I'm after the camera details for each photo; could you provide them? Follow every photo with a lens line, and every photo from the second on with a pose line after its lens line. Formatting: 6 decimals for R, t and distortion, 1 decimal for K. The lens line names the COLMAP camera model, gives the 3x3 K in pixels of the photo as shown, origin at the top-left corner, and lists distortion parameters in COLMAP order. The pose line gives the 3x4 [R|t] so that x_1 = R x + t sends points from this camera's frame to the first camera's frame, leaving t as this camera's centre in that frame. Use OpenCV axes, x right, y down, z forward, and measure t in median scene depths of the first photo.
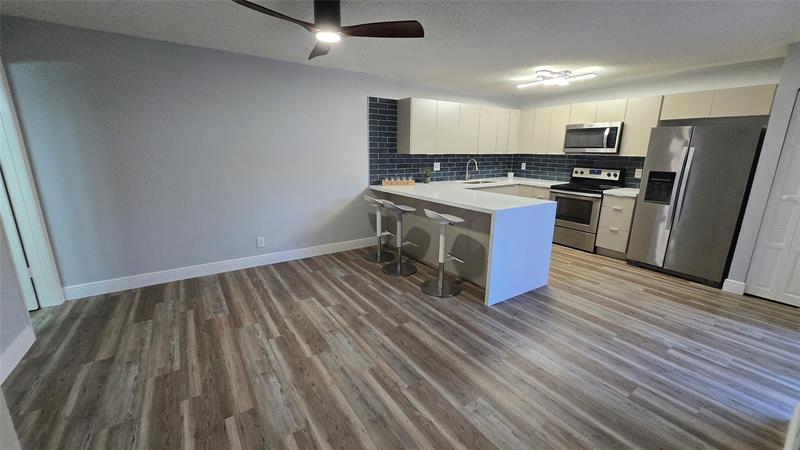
lens RADIAL K [[315.5, 0, 397.9], [0, 315.5, 222.4], [0, 0, 1]] dist [0.000794, -0.000259]
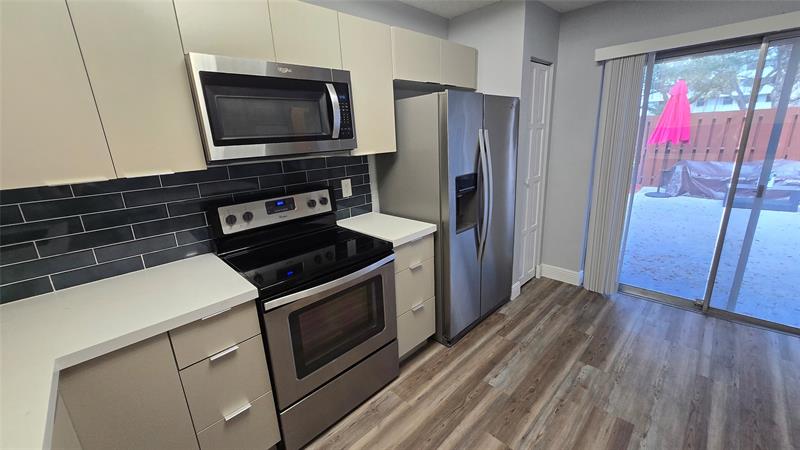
lens RADIAL K [[315.5, 0, 399.0], [0, 315.5, 222.6], [0, 0, 1]] dist [0.000794, -0.000259]
pose [[-0.172494, -0.264231, 0.948909, 0.273598], [0.271693, 0.913215, 0.303680, -0.249974], [-0.946799, 0.310195, -0.085734, 1.043375]]
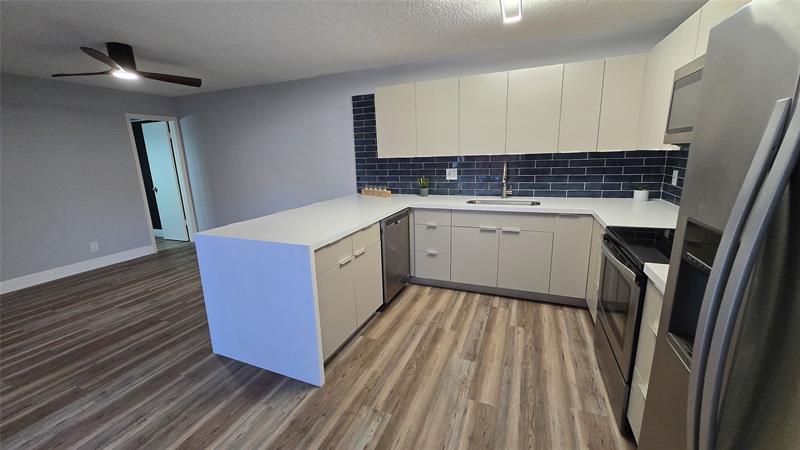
lens RADIAL K [[315.5, 0, 398.7], [0, 315.5, 223.5], [0, 0, 1]] dist [0.000794, -0.000259]
pose [[0.549266, 0.154057, -0.821324, 0.788546], [-0.152100, 0.984872, 0.083016, -0.131964], [0.821689, 0.079326, 0.564389, 0.623954]]
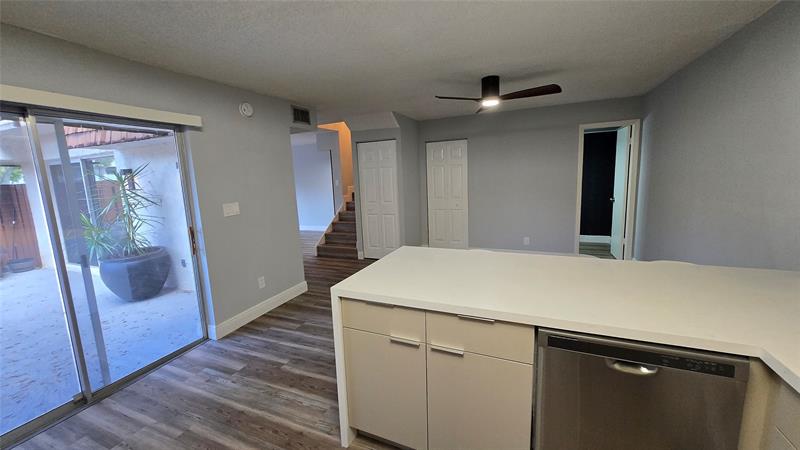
lens RADIAL K [[315.5, 0, 394.6], [0, 315.5, 221.3], [0, 0, 1]] dist [0.000794, -0.000259]
pose [[-0.849393, 0.100145, -0.518173, 0.508092], [-0.089824, 0.940075, 0.328924, -0.254969], [0.520061, 0.325930, -0.789498, 1.073999]]
